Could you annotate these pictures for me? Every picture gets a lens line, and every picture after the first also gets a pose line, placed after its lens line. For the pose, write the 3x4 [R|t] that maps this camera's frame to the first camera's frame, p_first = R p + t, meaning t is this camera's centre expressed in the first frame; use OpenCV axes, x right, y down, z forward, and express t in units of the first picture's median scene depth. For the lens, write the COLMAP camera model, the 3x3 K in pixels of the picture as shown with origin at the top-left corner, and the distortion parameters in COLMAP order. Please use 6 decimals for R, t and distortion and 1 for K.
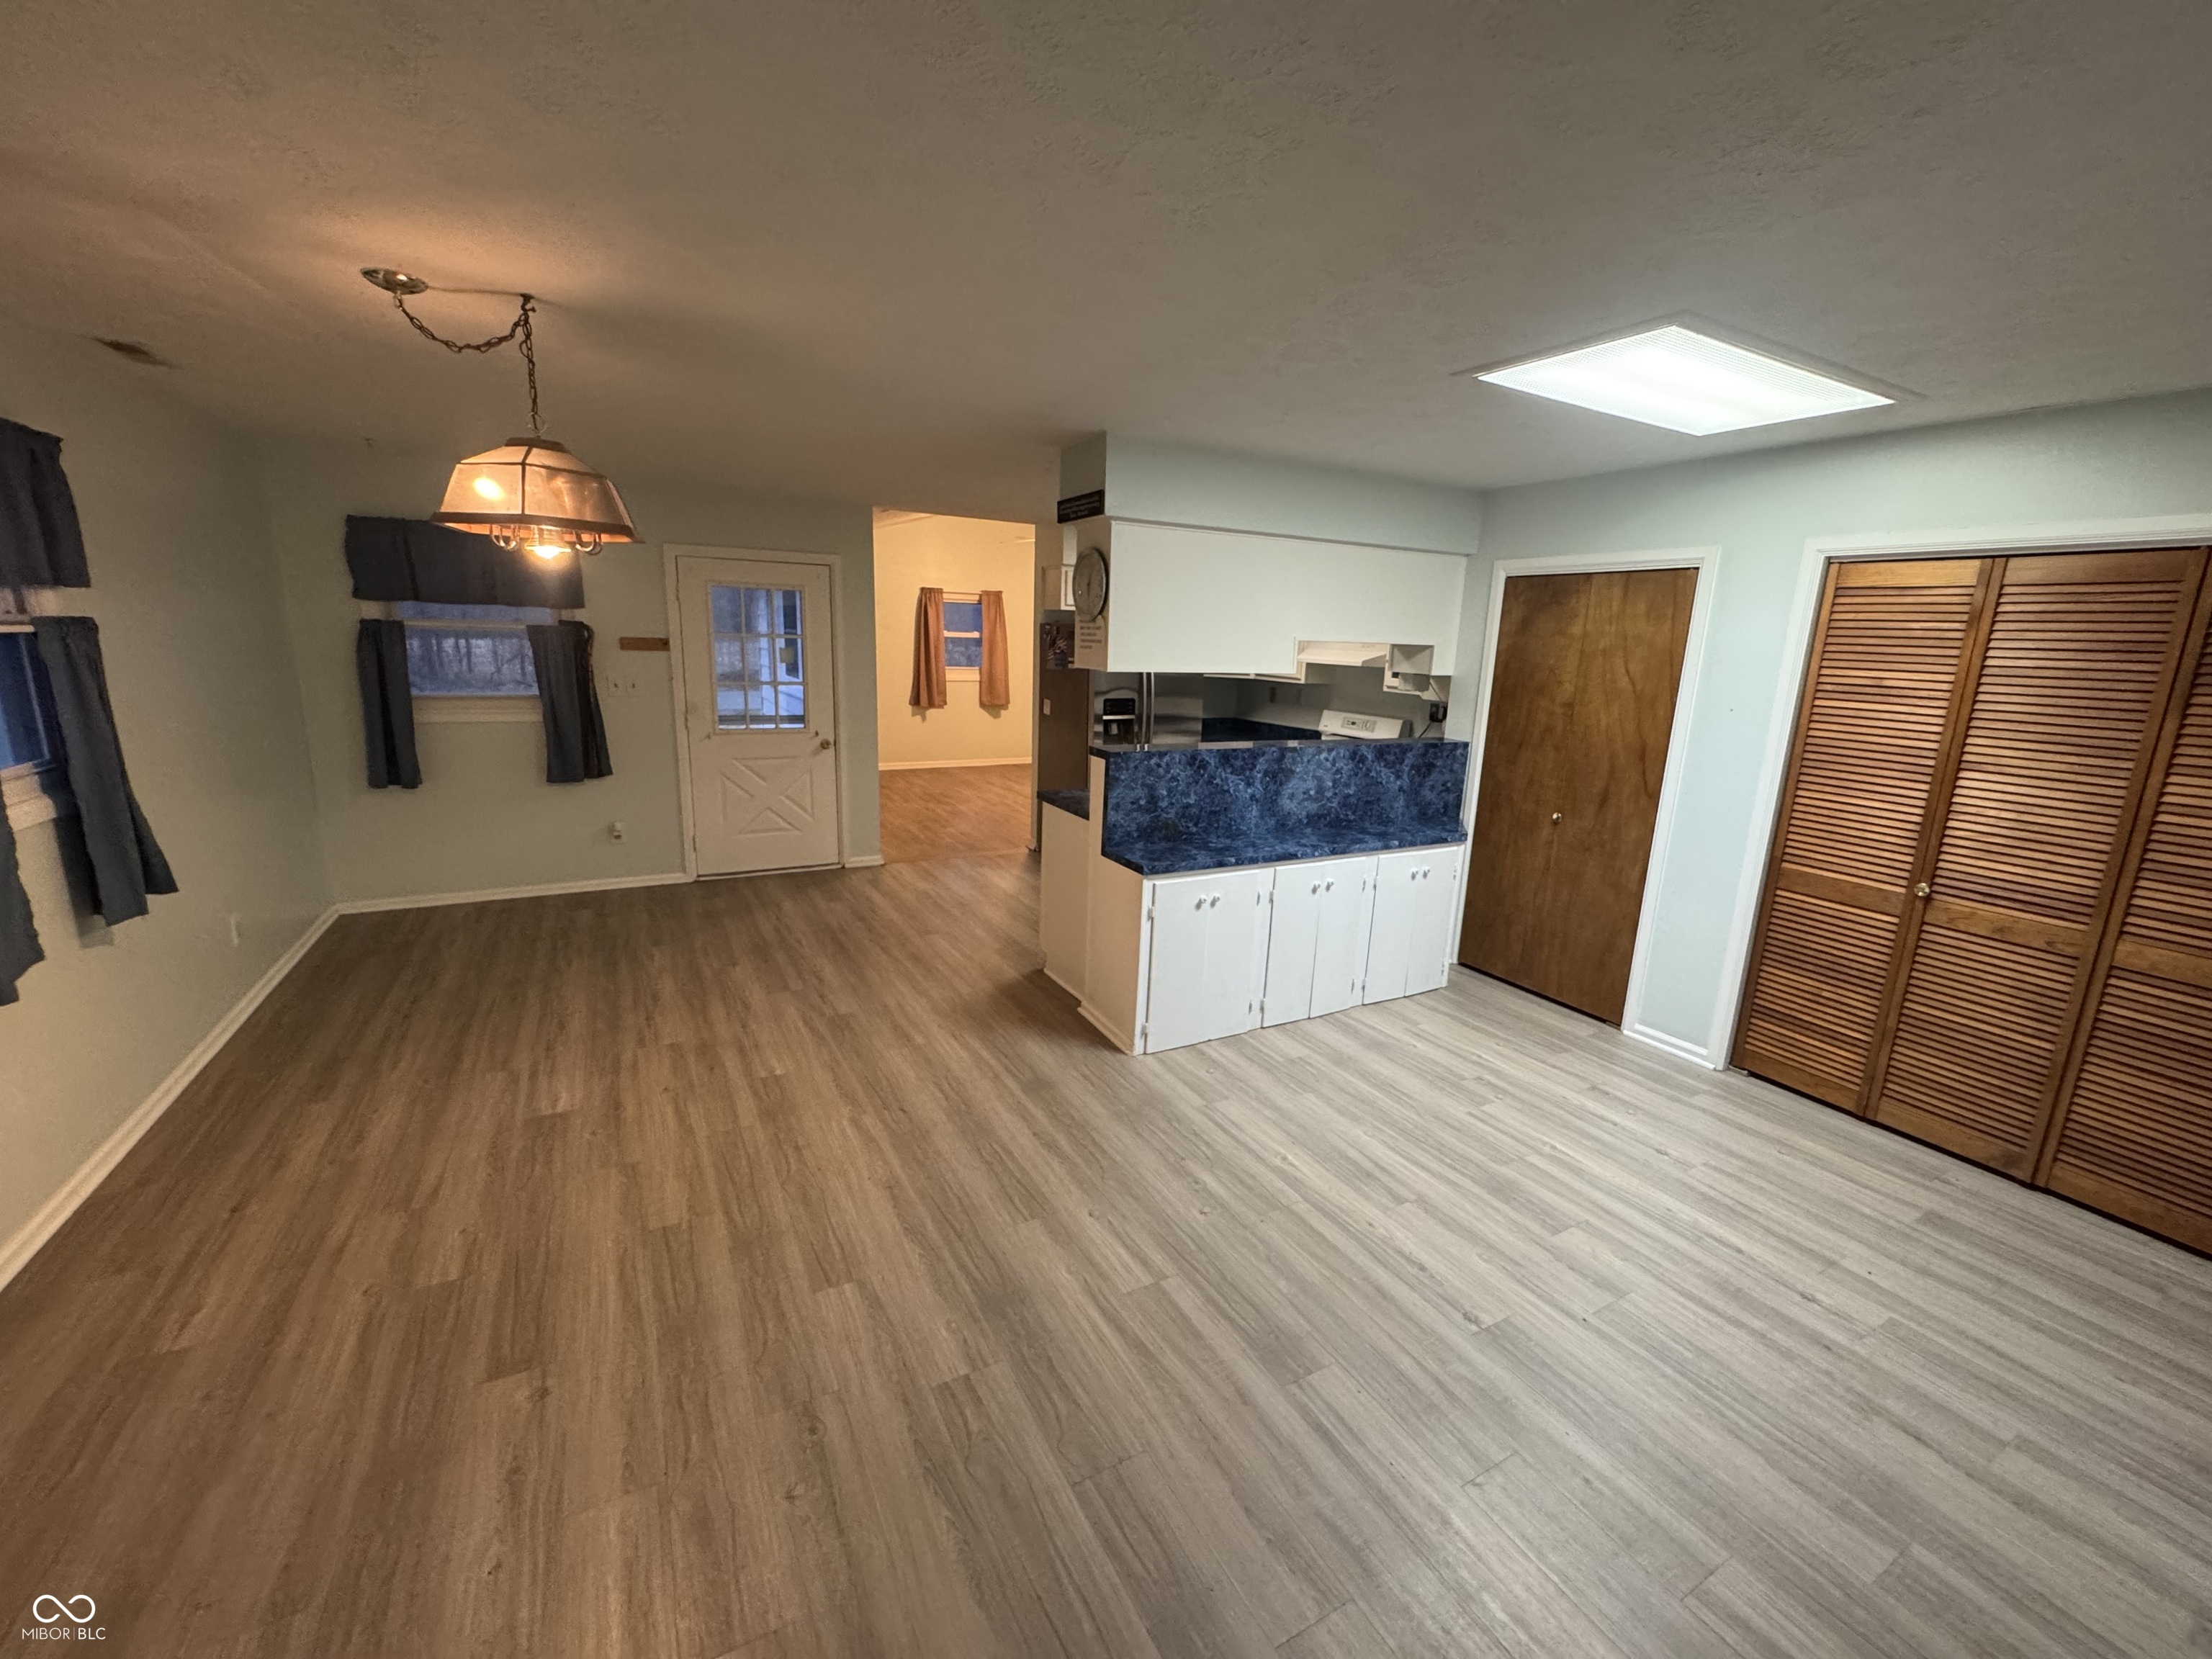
lens RADIAL K [[878.3, 0, 1106.0], [0, 878.3, 829.5], [0, 0, 1]] dist [0.000246, 0.000621]
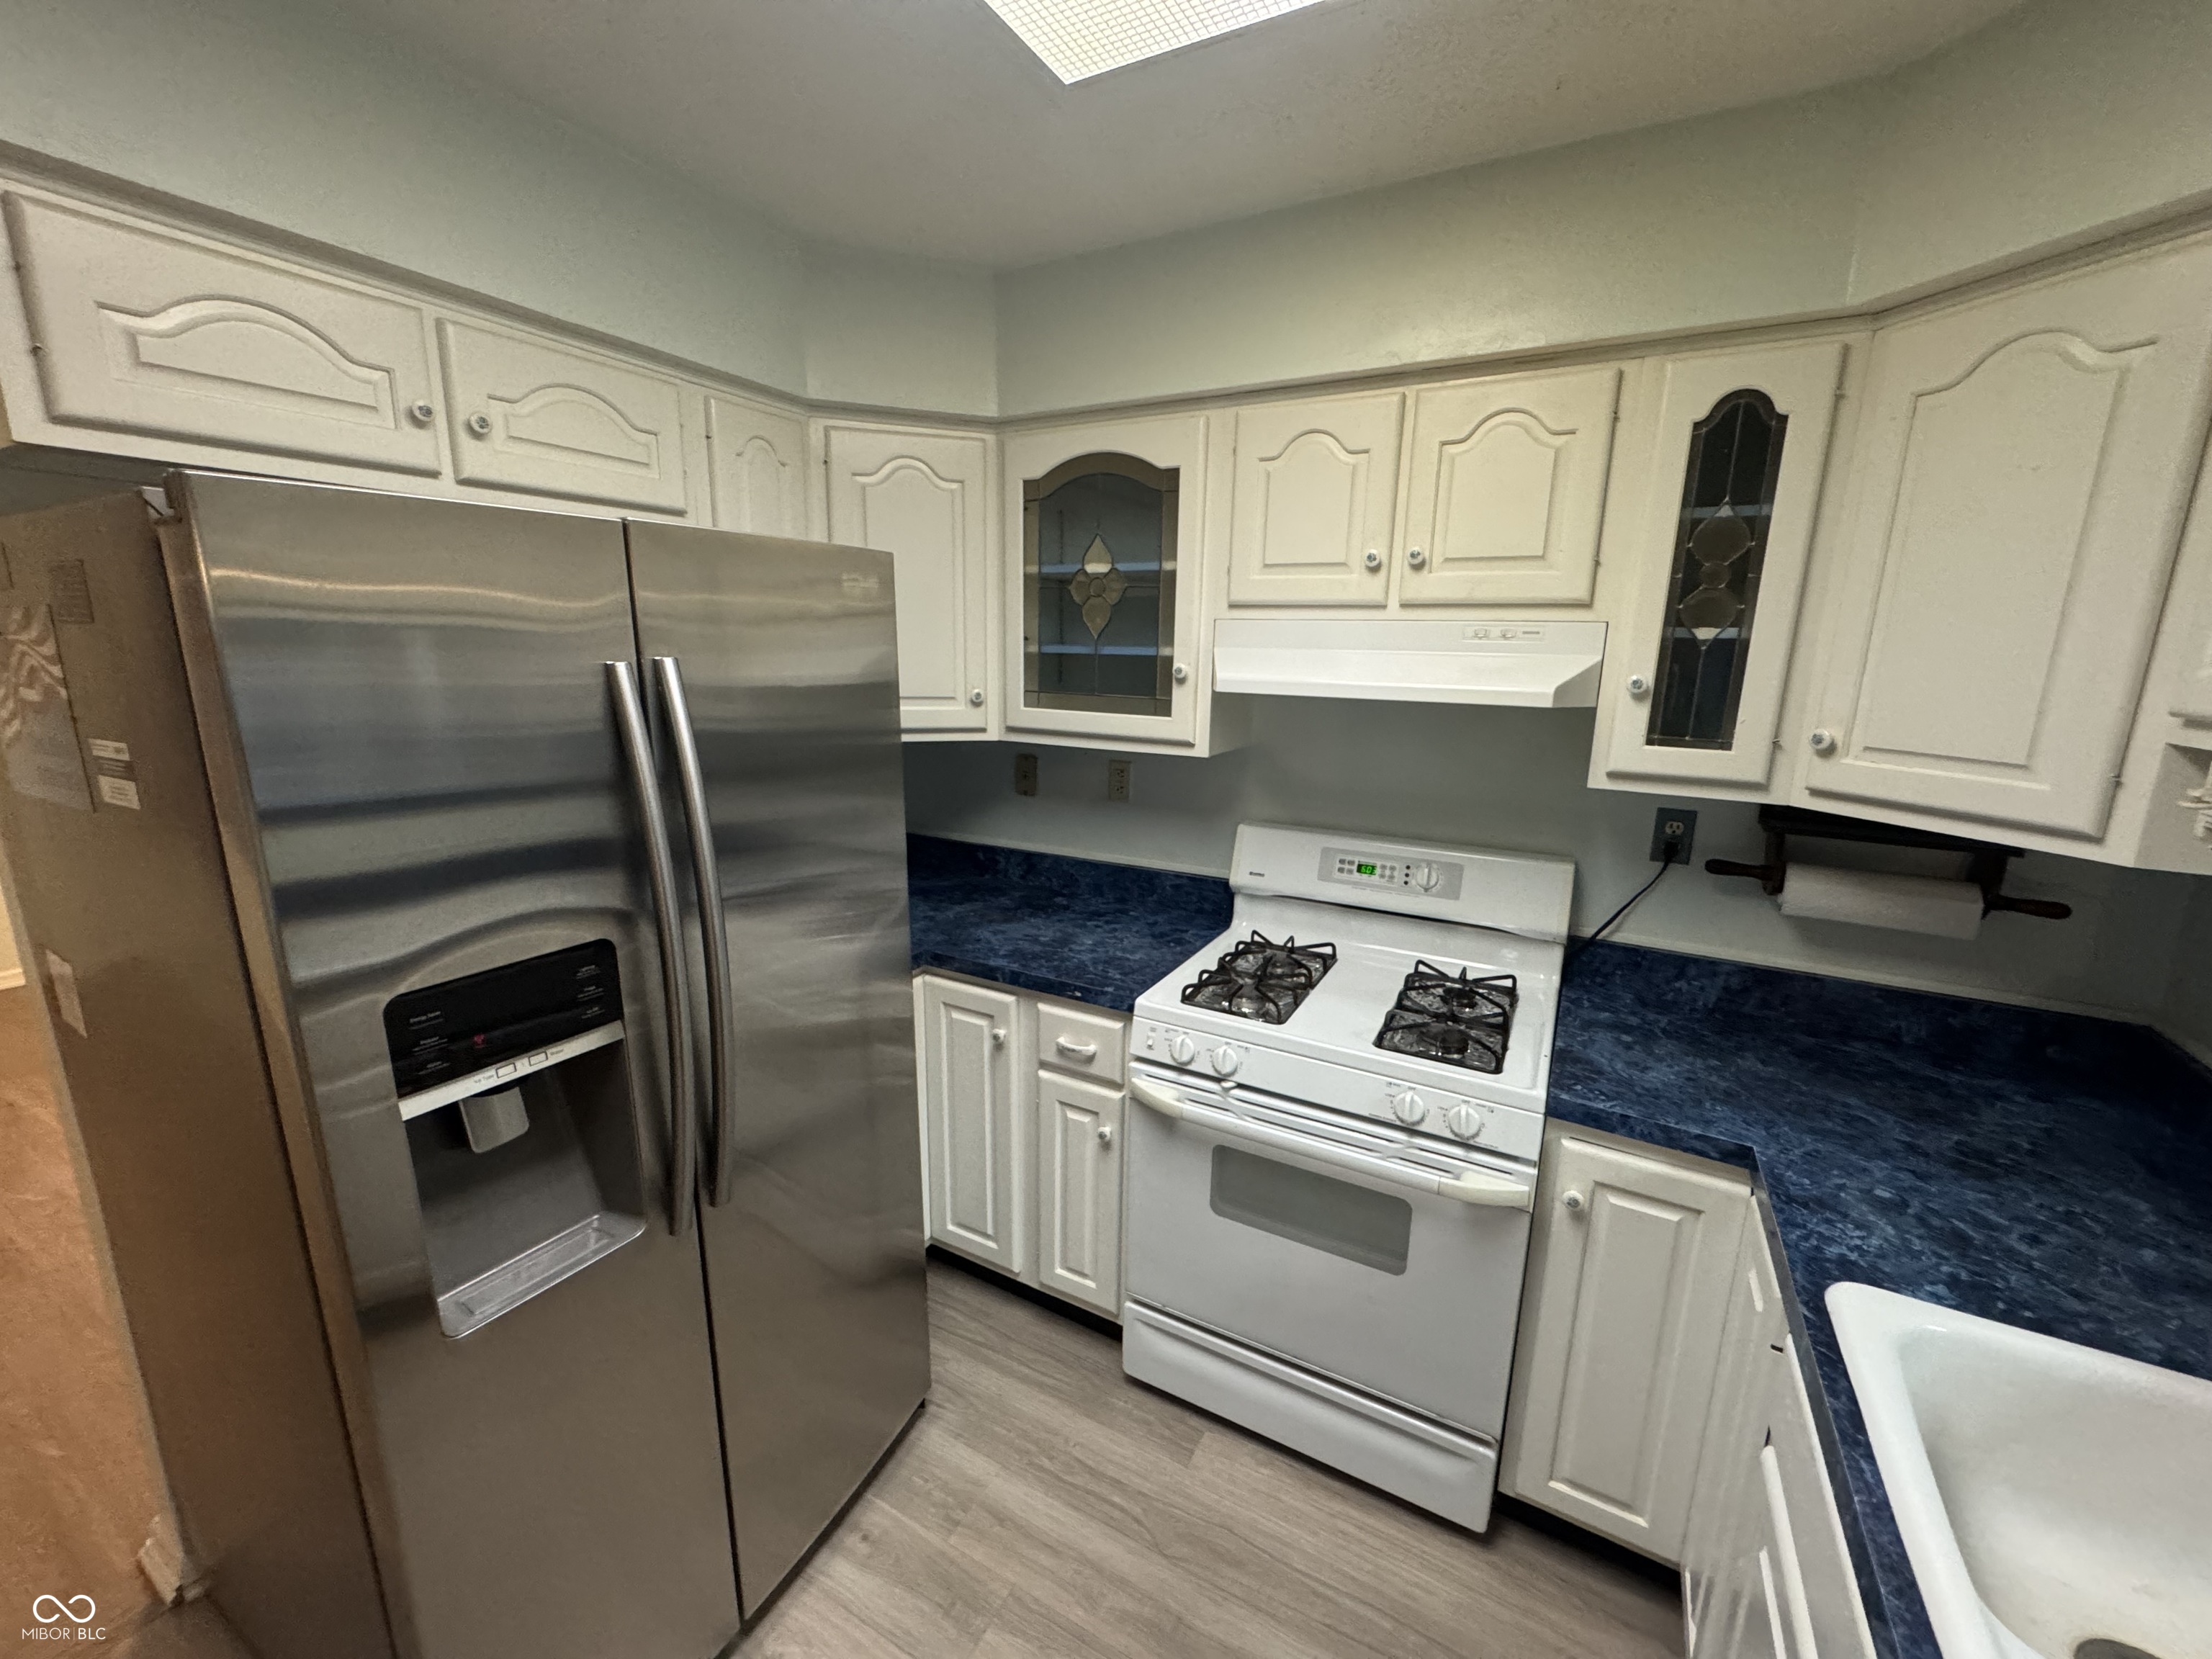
lens RADIAL K [[884.3, 0, 1112.0], [0, 884.3, 826.9], [0, 0, 1]] dist [-0.001964, 0.000366]
pose [[0.847865, -0.126420, 0.514920, 0.058552], [0.128066, 0.991233, 0.032489, -0.317930], [-0.514513, 0.038398, 0.856623, 1.509043]]
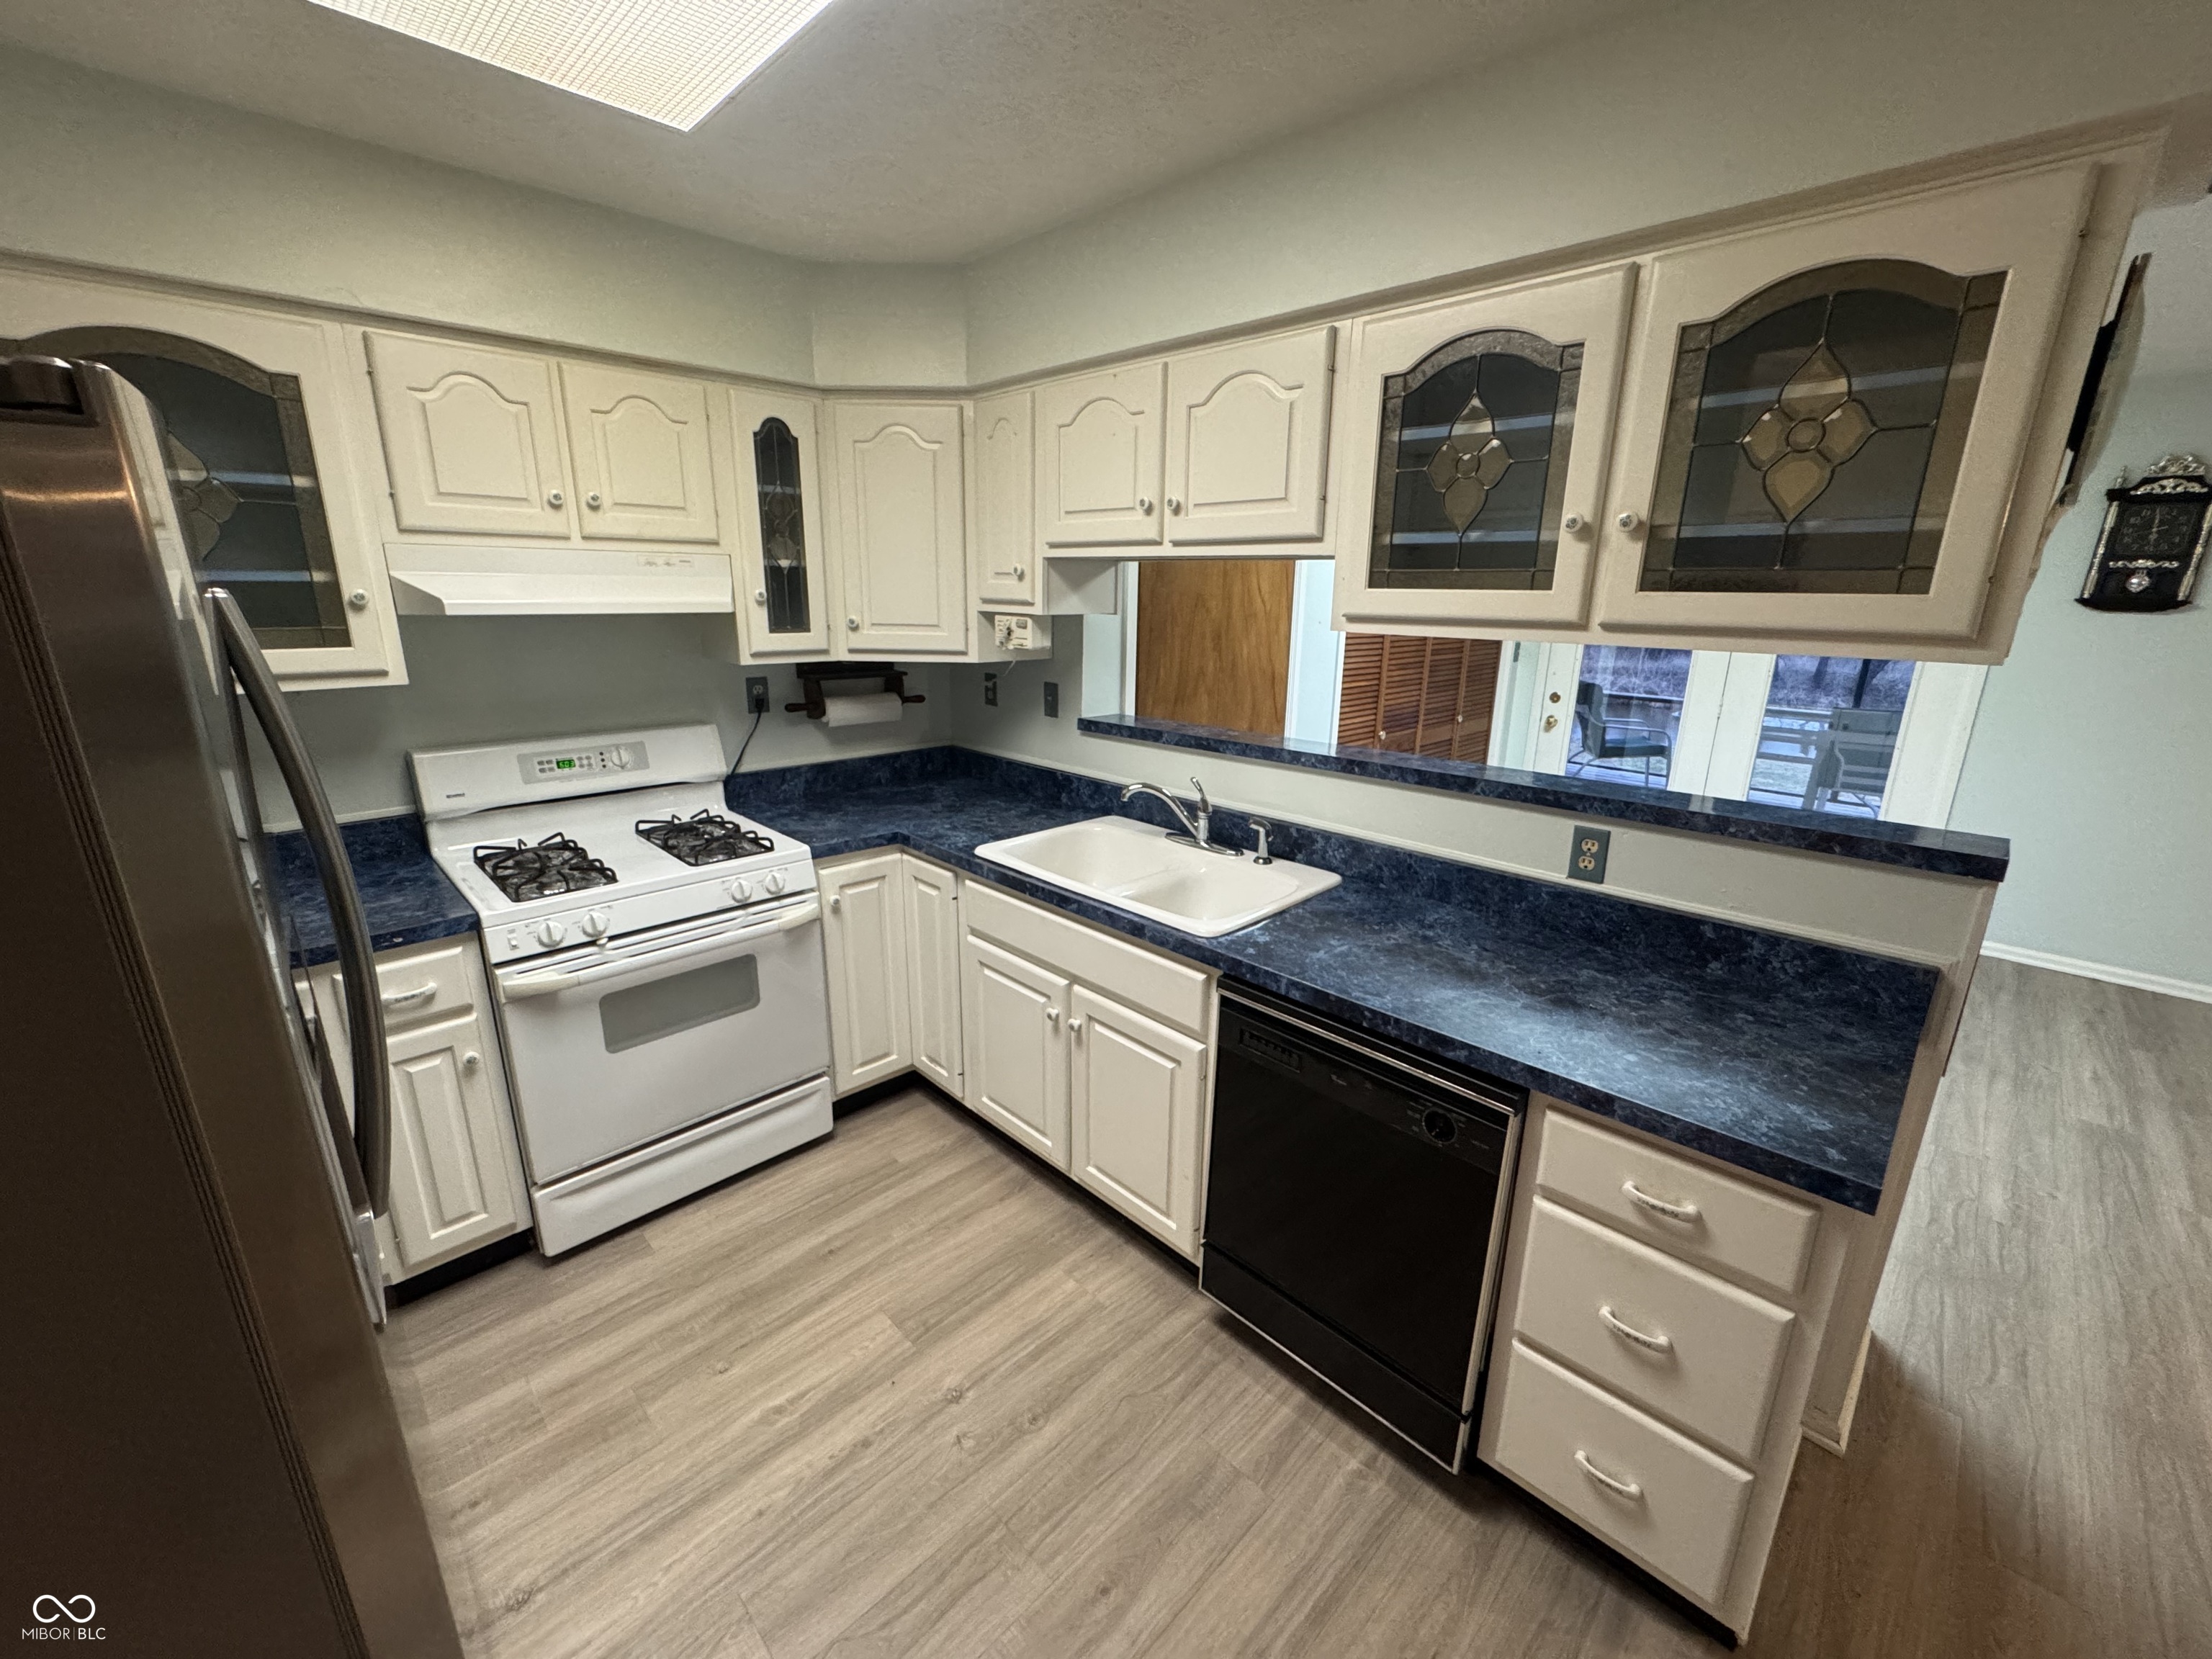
lens RADIAL K [[884.3, 0, 1112.0], [0, 884.3, 826.9], [0, 0, 1]] dist [-0.001964, 0.000366]
pose [[-0.274295, -0.292226, 0.916169, -0.299496], [0.191145, 0.917132, 0.349761, -0.369381], [-0.942457, 0.271059, -0.195707, 1.691092]]
